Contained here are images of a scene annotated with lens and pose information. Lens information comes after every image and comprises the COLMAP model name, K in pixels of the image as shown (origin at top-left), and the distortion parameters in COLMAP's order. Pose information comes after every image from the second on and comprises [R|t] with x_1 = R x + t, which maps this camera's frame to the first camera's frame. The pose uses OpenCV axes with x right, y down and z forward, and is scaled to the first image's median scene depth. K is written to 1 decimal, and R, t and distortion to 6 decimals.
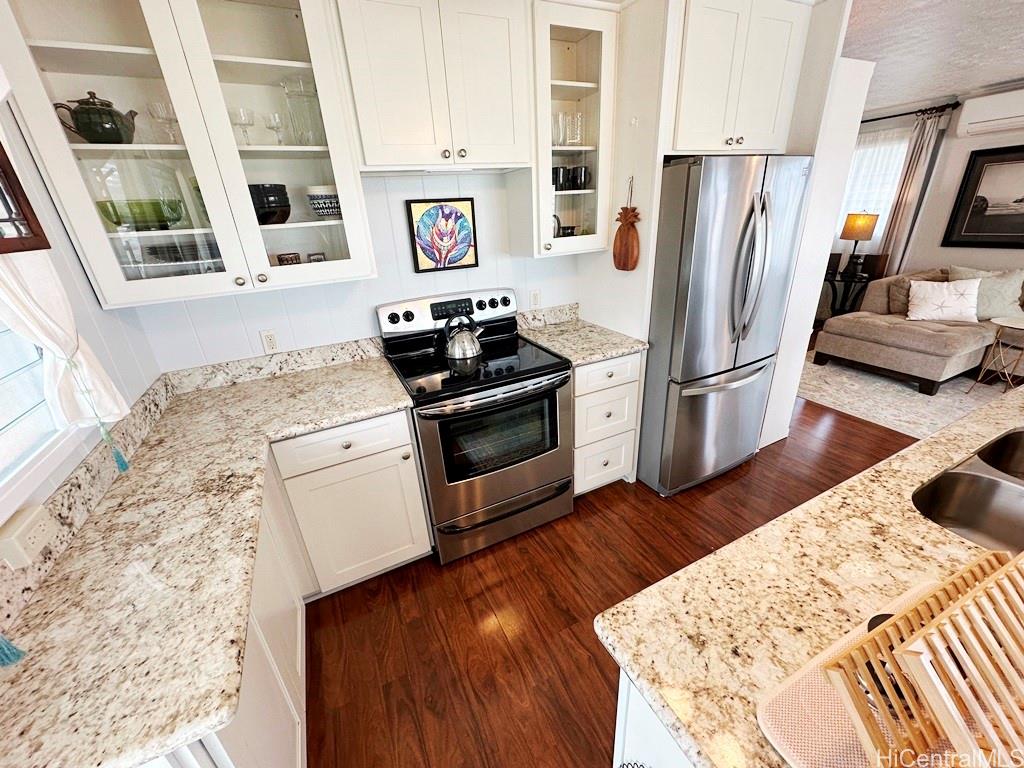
lens RADIAL K [[407.8, 0, 516.4], [0, 407.8, 383.4], [0, 0, 1]] dist [-0.001016, 0.000548]
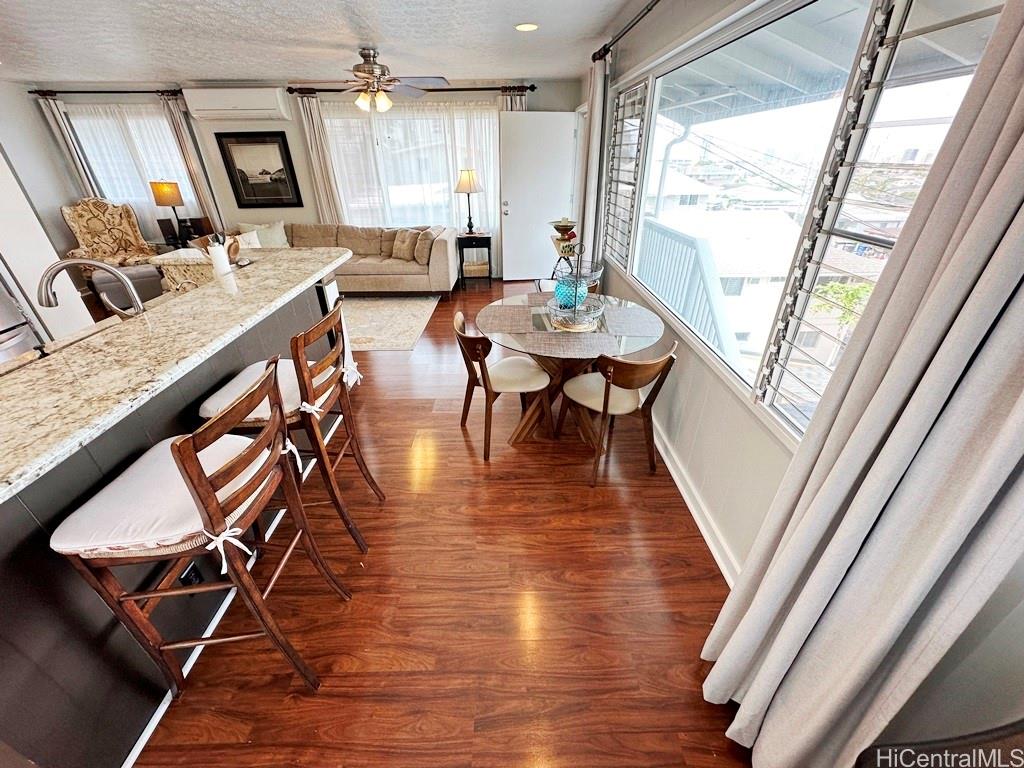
lens RADIAL K [[407.8, 0, 513.5], [0, 407.8, 387.9], [0, 0, 1]] dist [-0.001016, 0.000548]
pose [[0.427543, -0.404736, 0.808329, 0.145340], [0.341347, 0.900257, 0.270220, 0.142969], [-0.837072, 0.160390, 0.523055, -0.361636]]
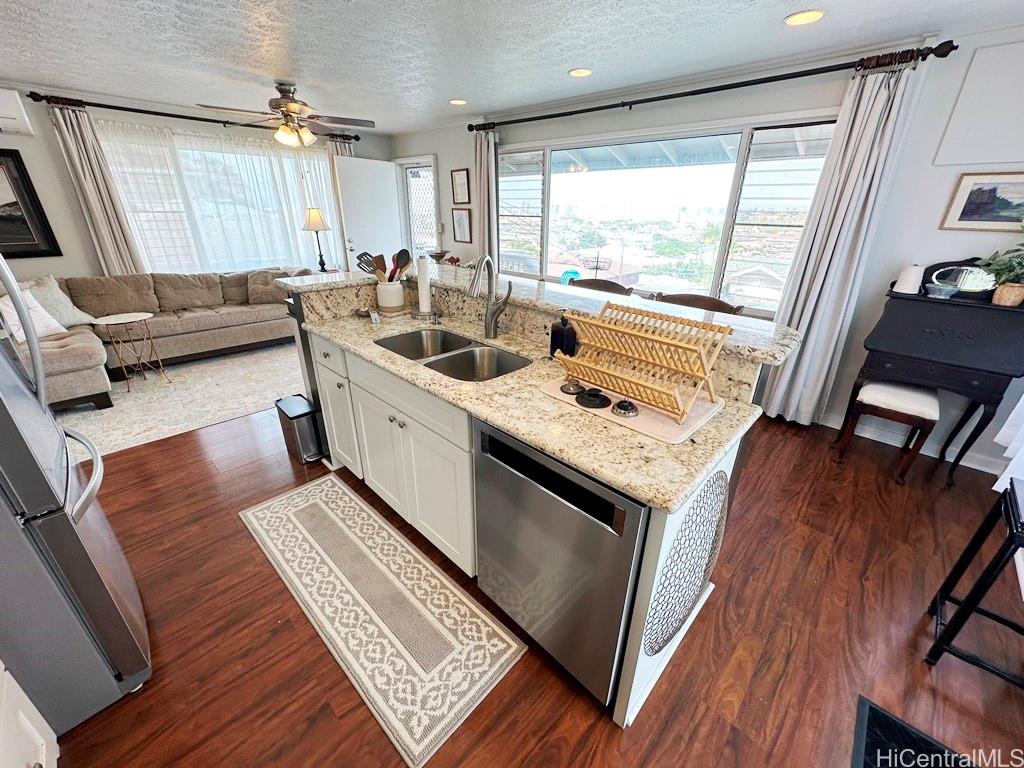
lens RADIAL K [[407.8, 0, 511.1], [0, 407.8, 383.4], [0, 0, 1]] dist [-0.001016, 0.000548]
pose [[-0.335100, -0.330669, 0.882251, -0.108605], [0.372210, 0.813763, 0.446374, -0.080019], [-0.865545, 0.477963, -0.149613, 0.262981]]
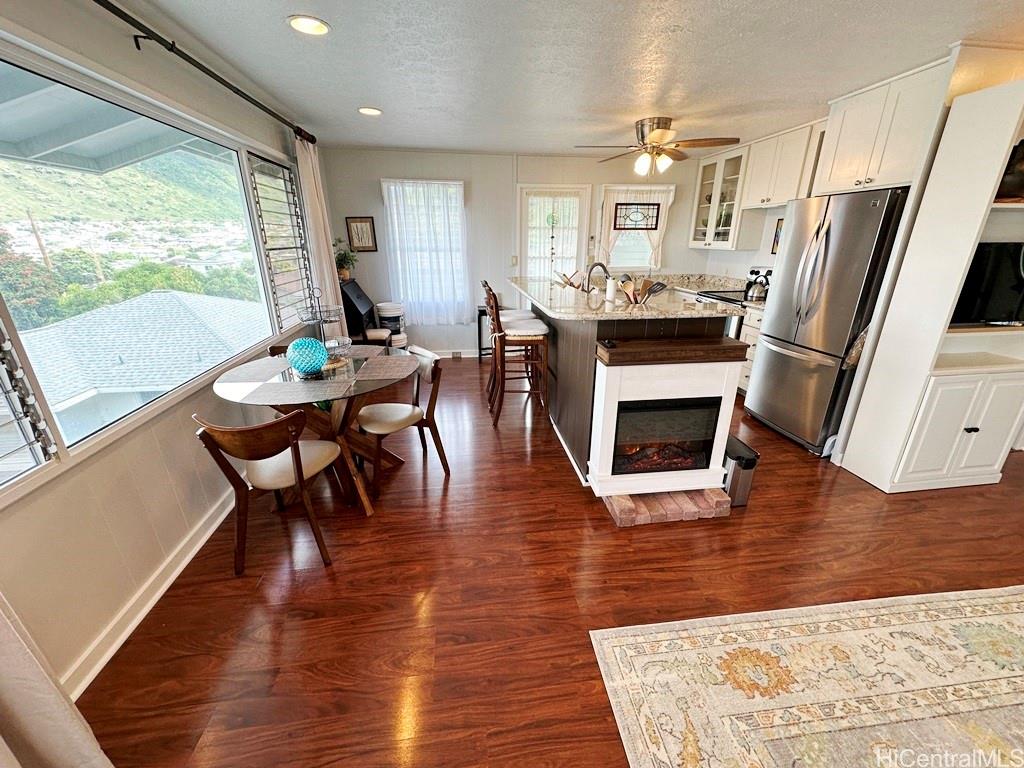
lens RADIAL K [[407.8, 0, 513.9], [0, 407.8, 383.1], [0, 0, 1]] dist [-0.001016, 0.000548]
pose [[-0.320427, 0.372570, -0.870930, 1.189367], [-0.354748, 0.805305, 0.475013, -0.139750], [0.878340, 0.461167, -0.125874, 0.223162]]
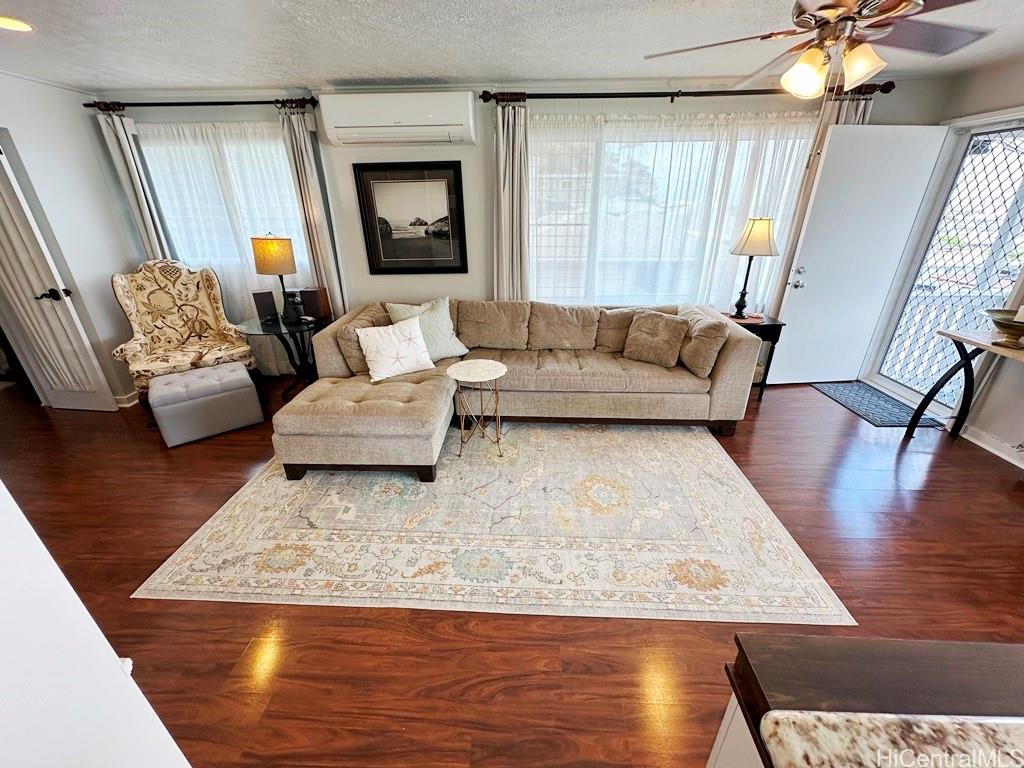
lens RADIAL K [[407.8, 0, 513.1], [0, 407.8, 385.4], [0, 0, 1]] dist [-0.001016, 0.000548]
pose [[0.472137, -0.320895, 0.821044, 0.449616], [0.333237, 0.927248, 0.170777, -0.184914], [-0.816112, 0.192972, 0.544722, 0.371821]]
